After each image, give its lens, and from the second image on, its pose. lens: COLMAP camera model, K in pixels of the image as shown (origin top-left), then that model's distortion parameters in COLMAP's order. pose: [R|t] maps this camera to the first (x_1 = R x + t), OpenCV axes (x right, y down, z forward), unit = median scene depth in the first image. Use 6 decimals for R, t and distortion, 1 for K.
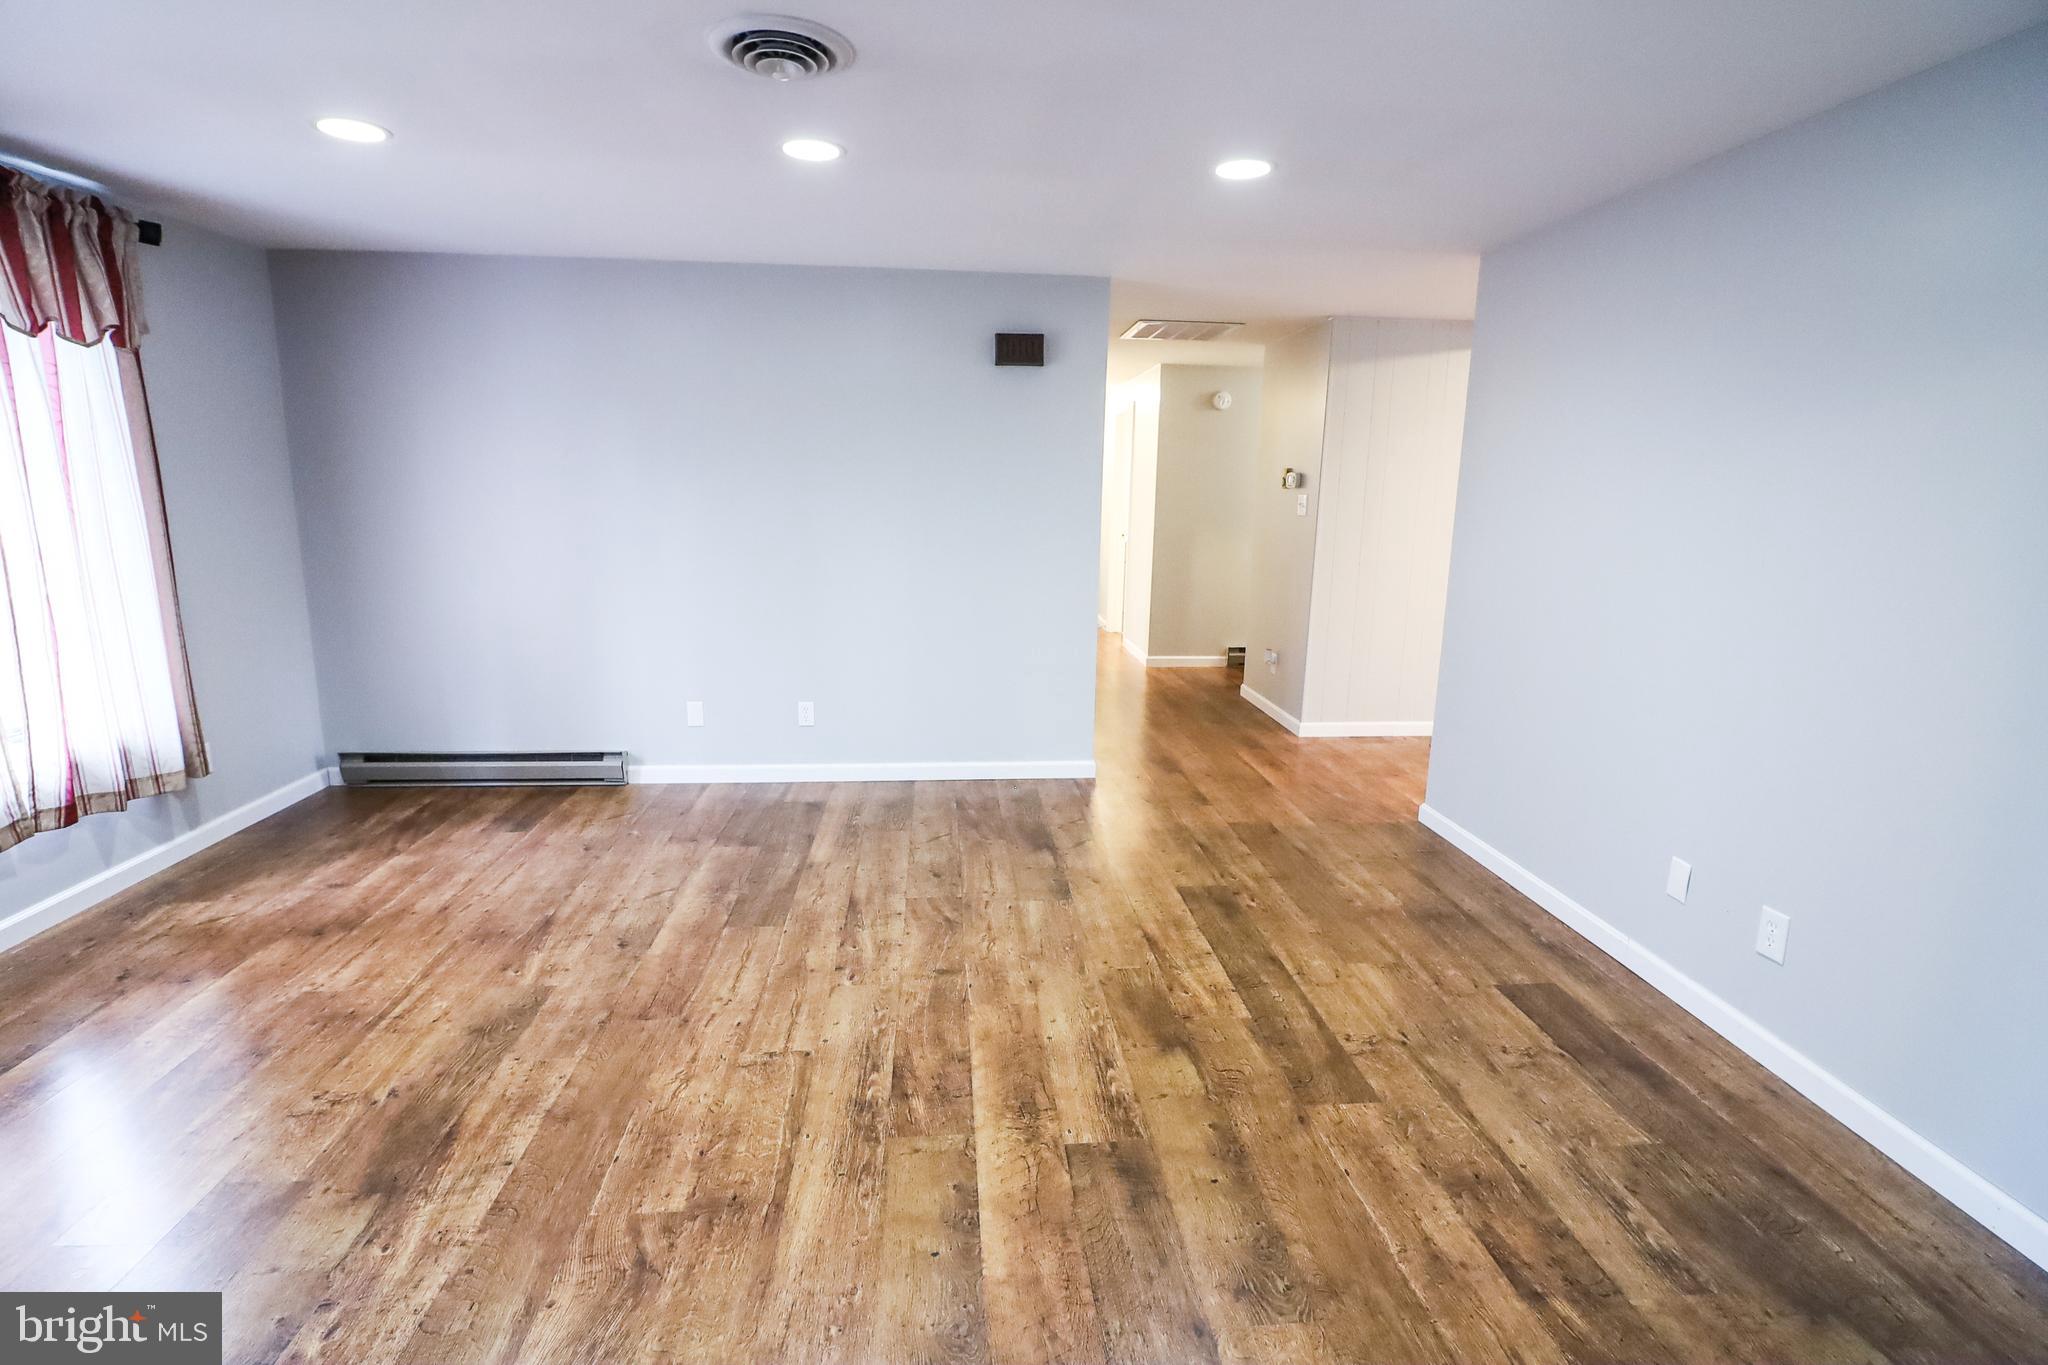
lens RADIAL K [[944.3, 0, 1019.3], [0, 944.3, 679.1], [0, 0, 1]] dist [-0.011502, -0.007283]
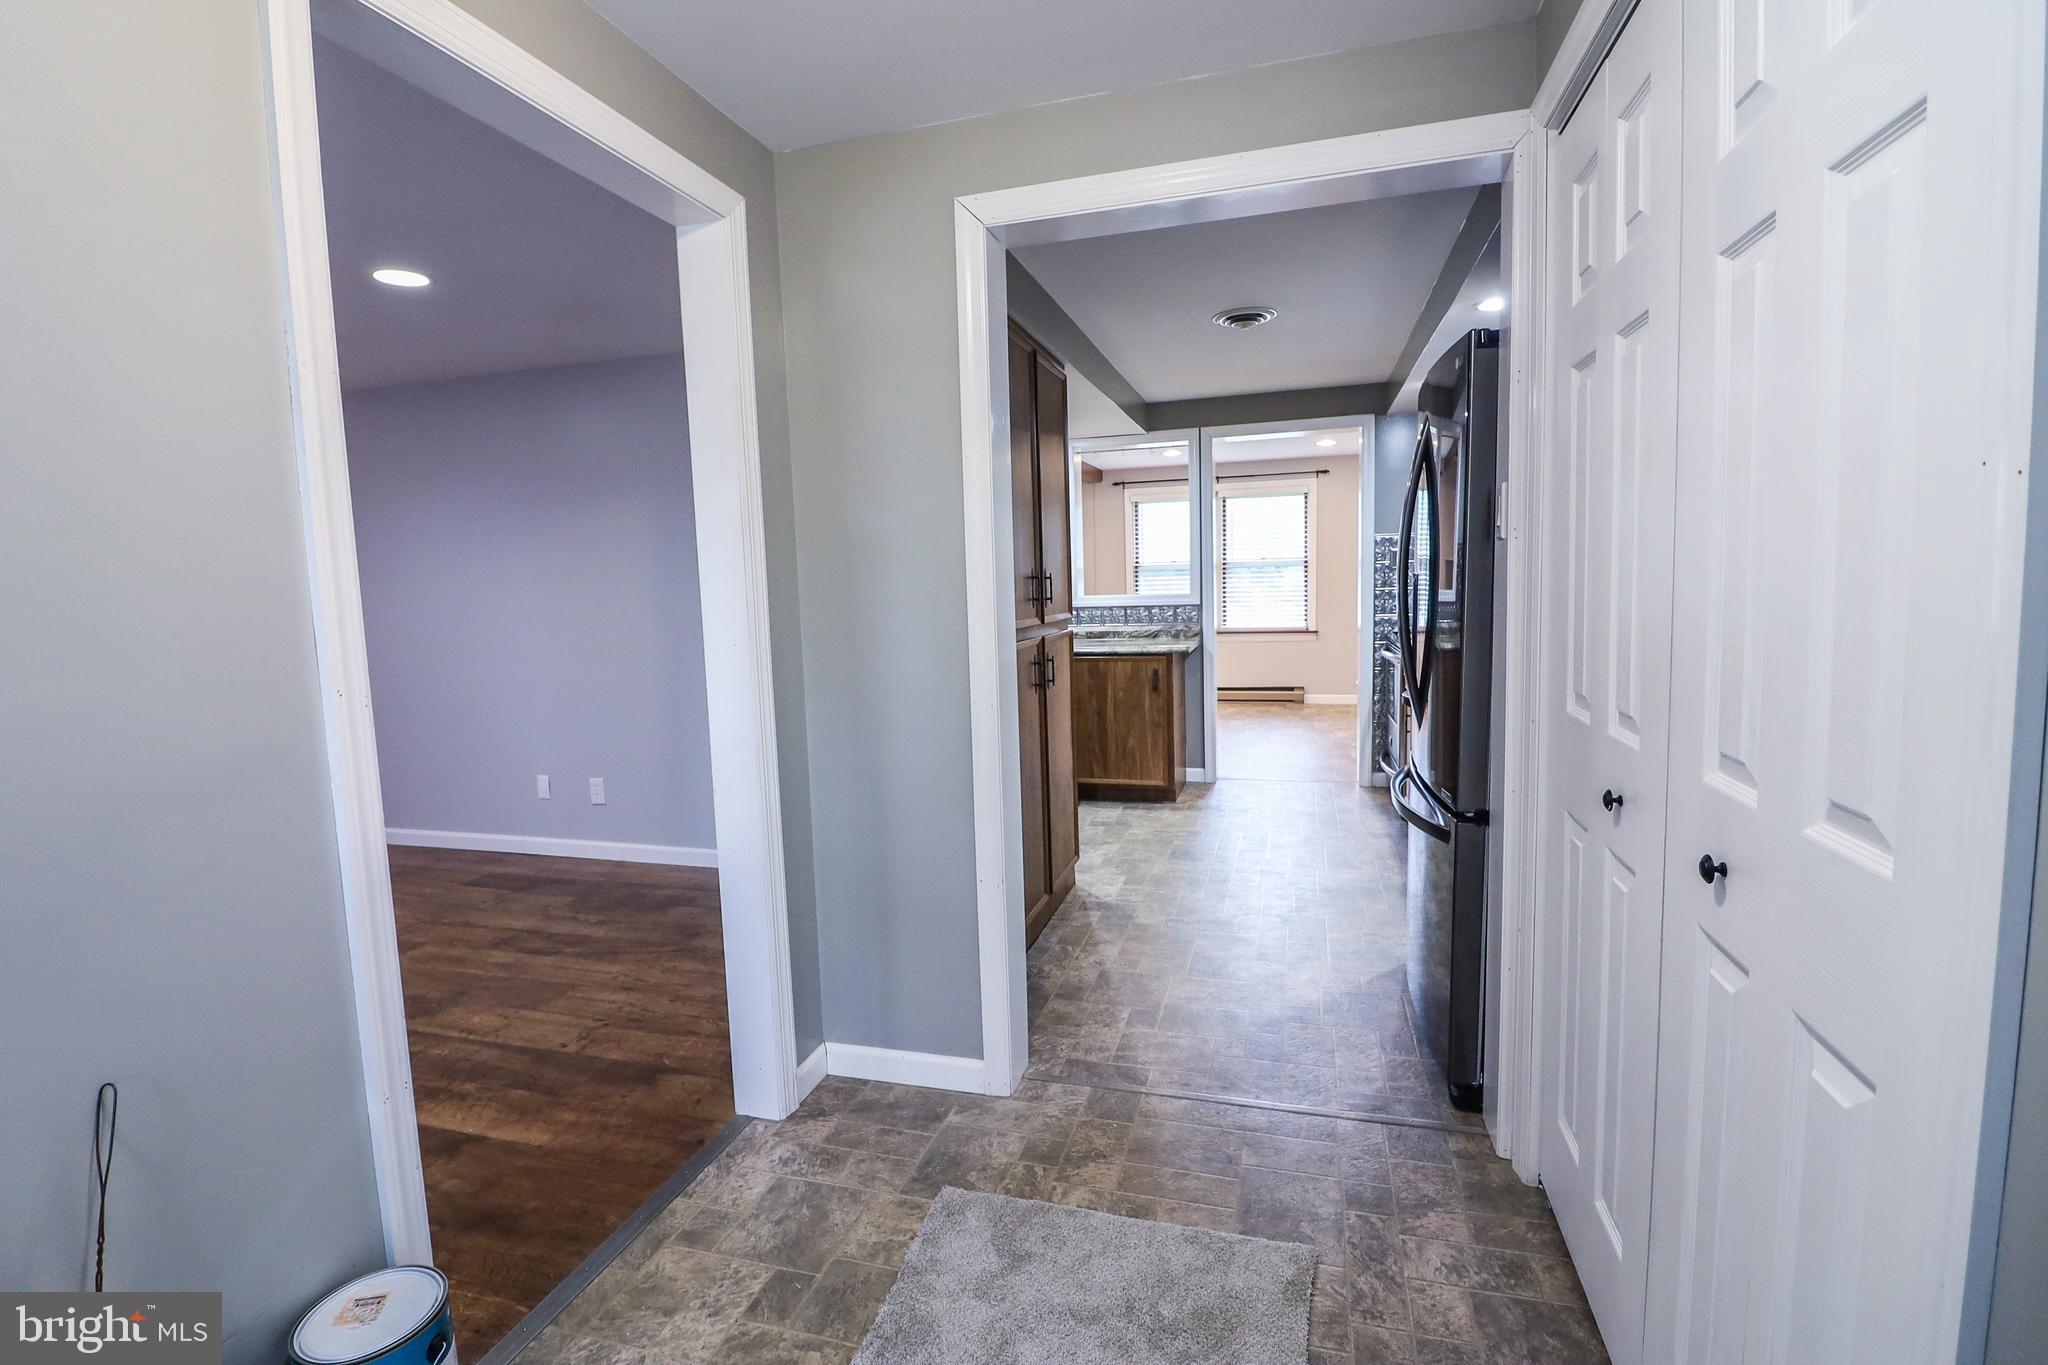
lens RADIAL K [[944.3, 0, 1019.7], [0, 944.3, 672.9], [0, 0, 1]] dist [-0.011502, -0.007283]
pose [[0.367353, -0.118645, 0.922483, -0.580305], [0.222250, 0.974295, 0.036804, 0.149176], [-0.903137, 0.191501, 0.384279, -0.526932]]
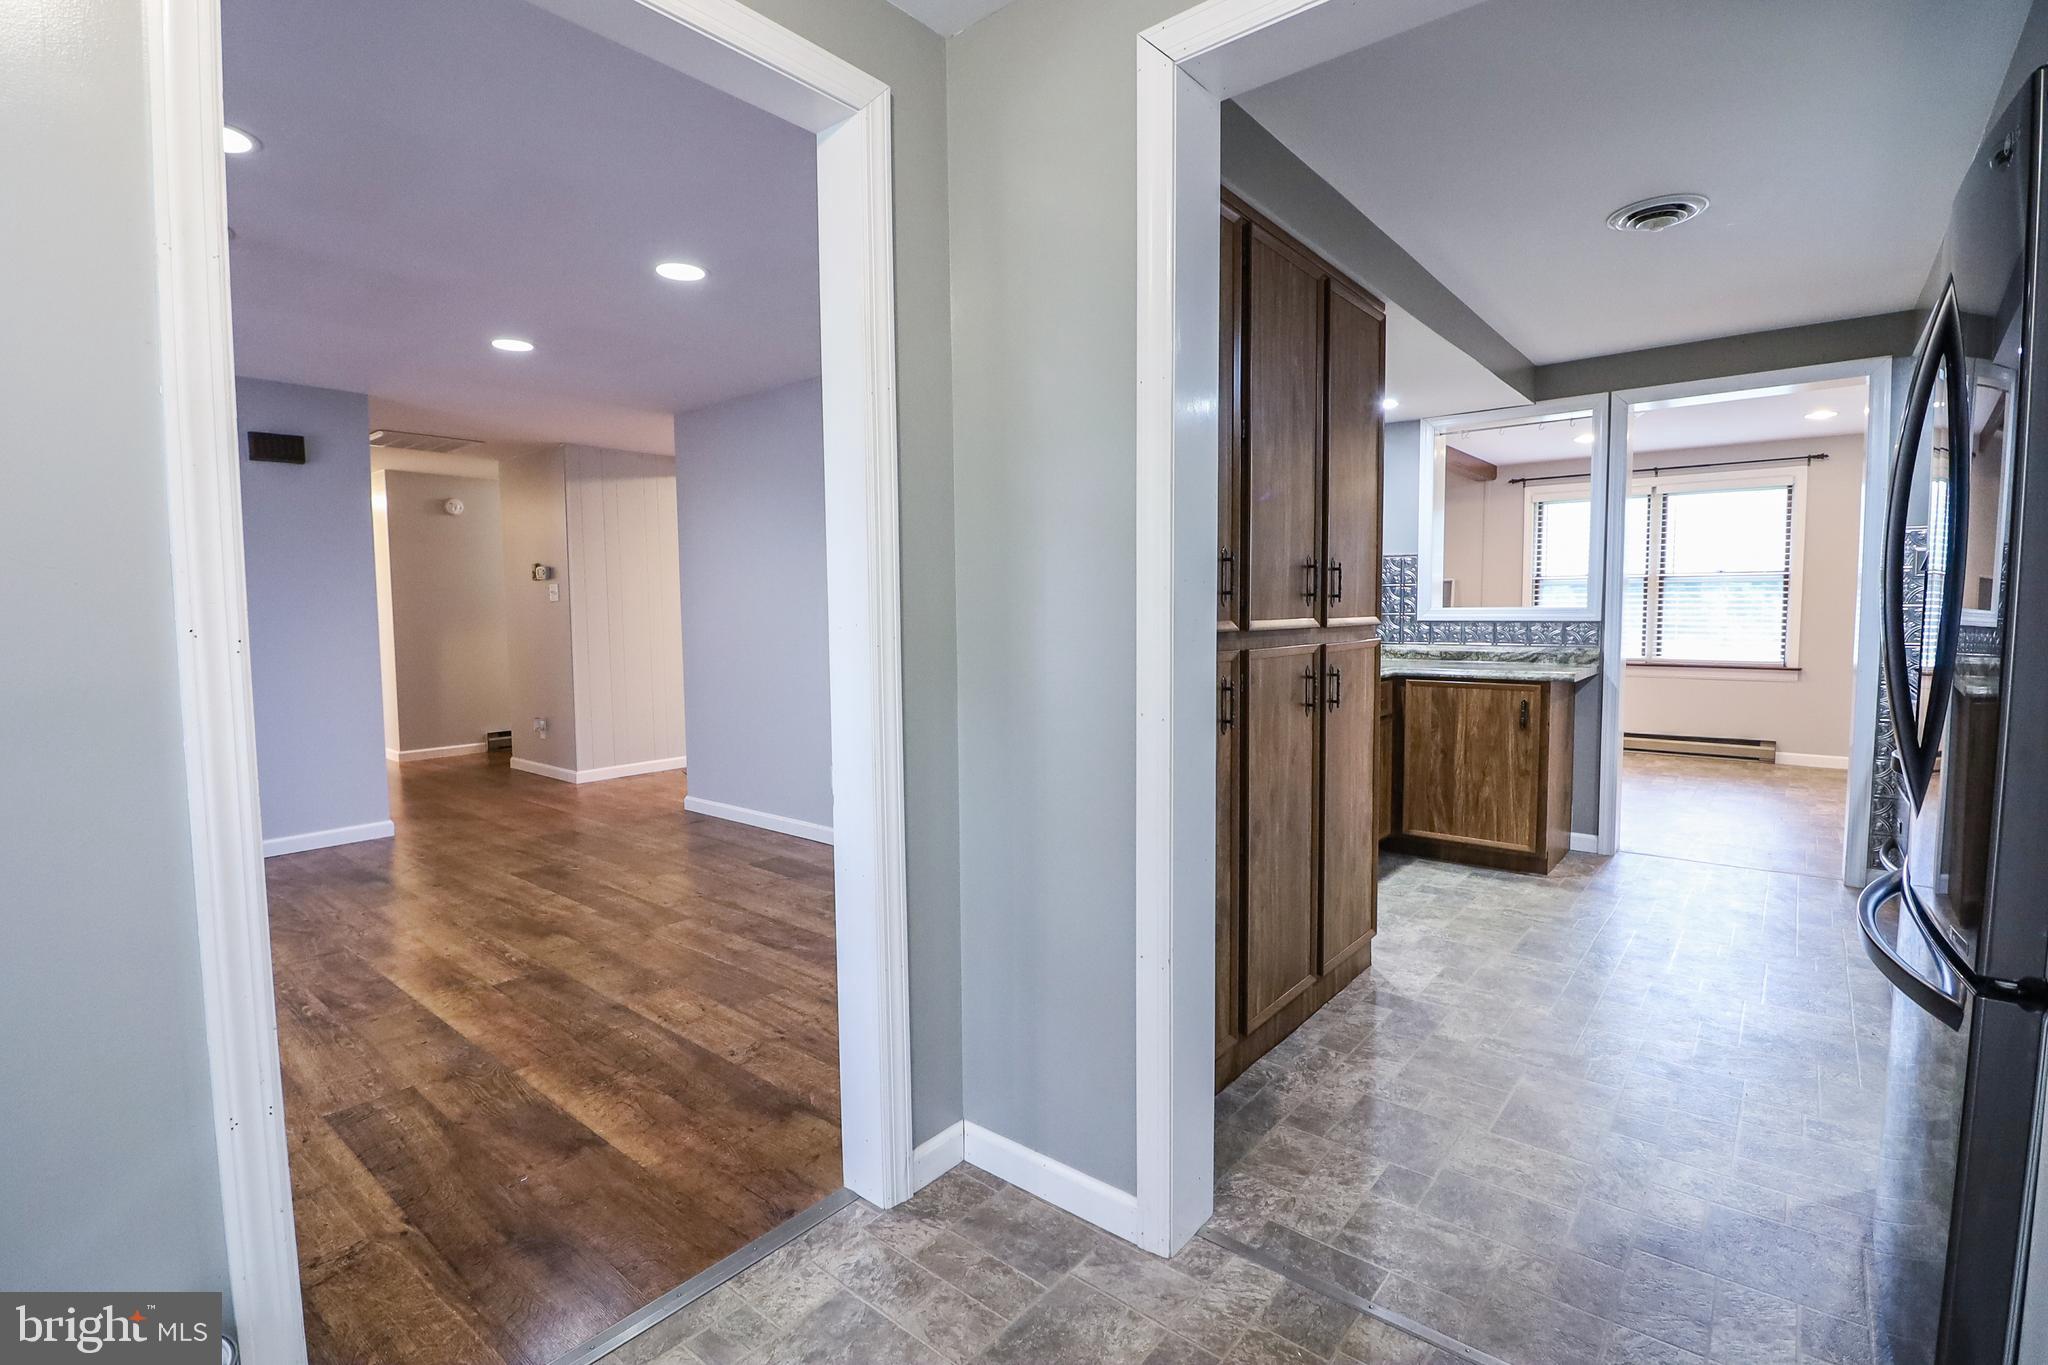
lens RADIAL K [[944.3, 0, 1020.7], [0, 944.3, 670.9], [0, 0, 1]] dist [-0.011502, -0.007283]
pose [[0.706903, -0.068747, 0.703962, -0.298380], [0.160813, 0.984822, -0.065310, 0.198899], [-0.688787, 0.159374, 0.707228, -0.552493]]
